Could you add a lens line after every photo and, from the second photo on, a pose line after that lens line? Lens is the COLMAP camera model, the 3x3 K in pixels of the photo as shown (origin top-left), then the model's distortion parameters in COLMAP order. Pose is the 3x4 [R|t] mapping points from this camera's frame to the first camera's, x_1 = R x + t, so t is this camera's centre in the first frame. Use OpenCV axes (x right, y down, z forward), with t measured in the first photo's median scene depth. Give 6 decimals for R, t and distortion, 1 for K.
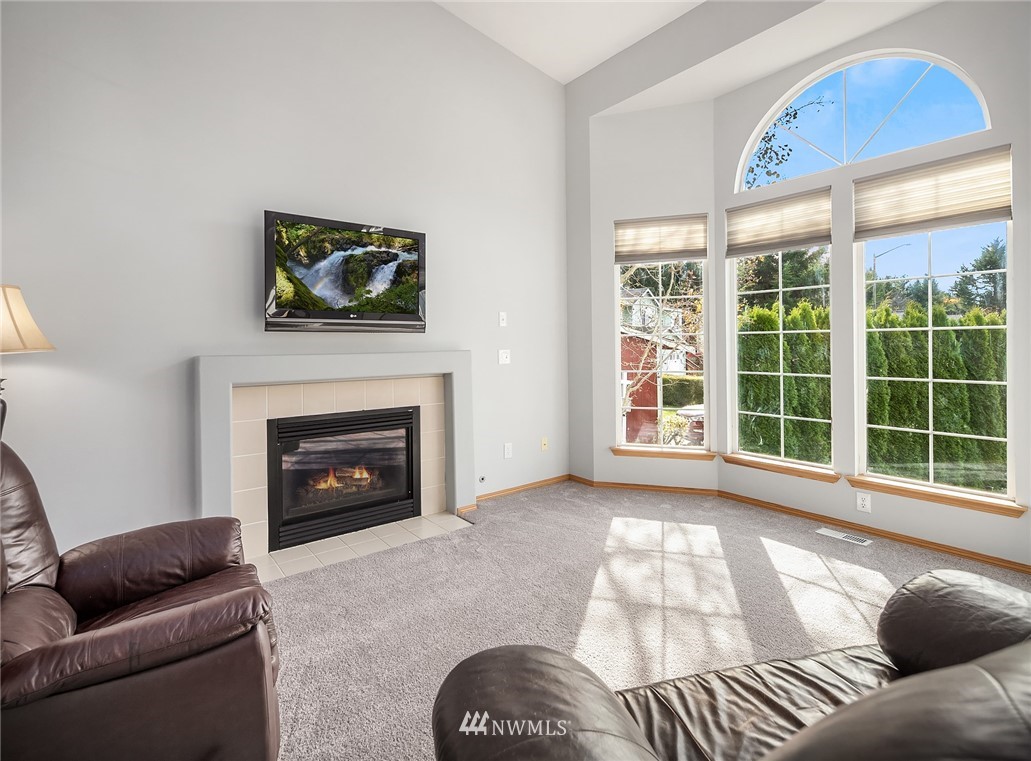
lens RADIAL K [[498.1, 0, 515.0], [0, 498.1, 343.7], [0, 0, 1]] dist [0.000745, 0.000285]
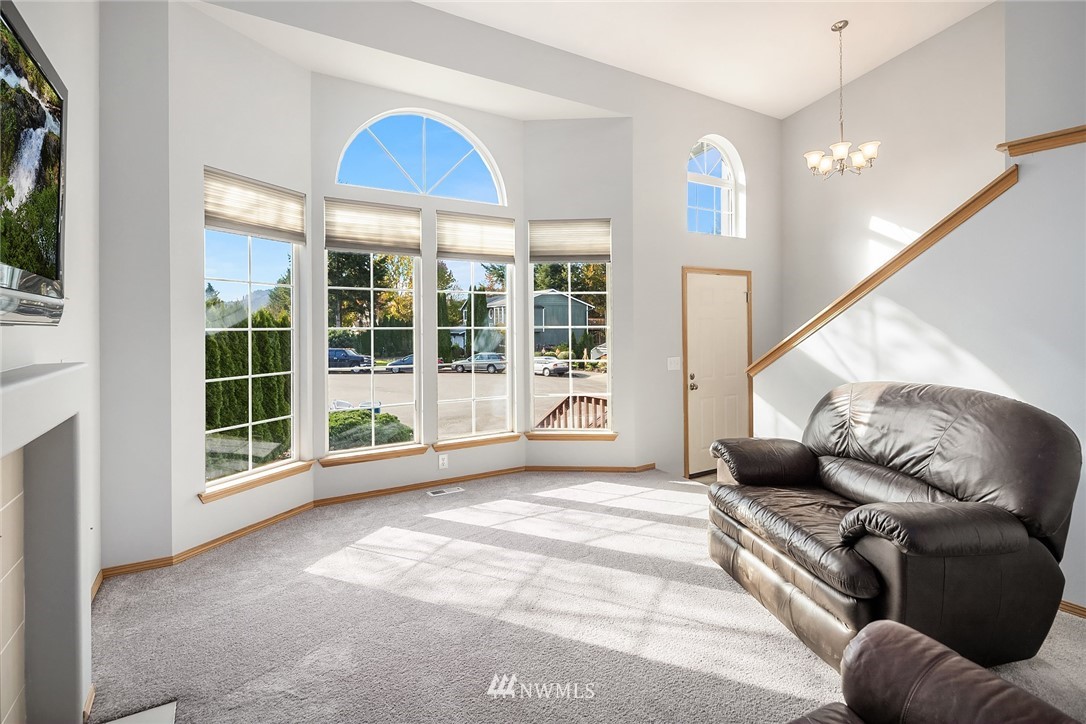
lens RADIAL K [[491.2, 0, 542.3], [0, 491.2, 329.9], [0, 0, 1]] dist [-0.000516, -0.000052]
pose [[0.141471, 0.009217, 0.989900, -0.544762], [0.008499, 0.999908, -0.010525, -0.006982], [-0.989906, 0.009902, 0.141380, 0.584420]]
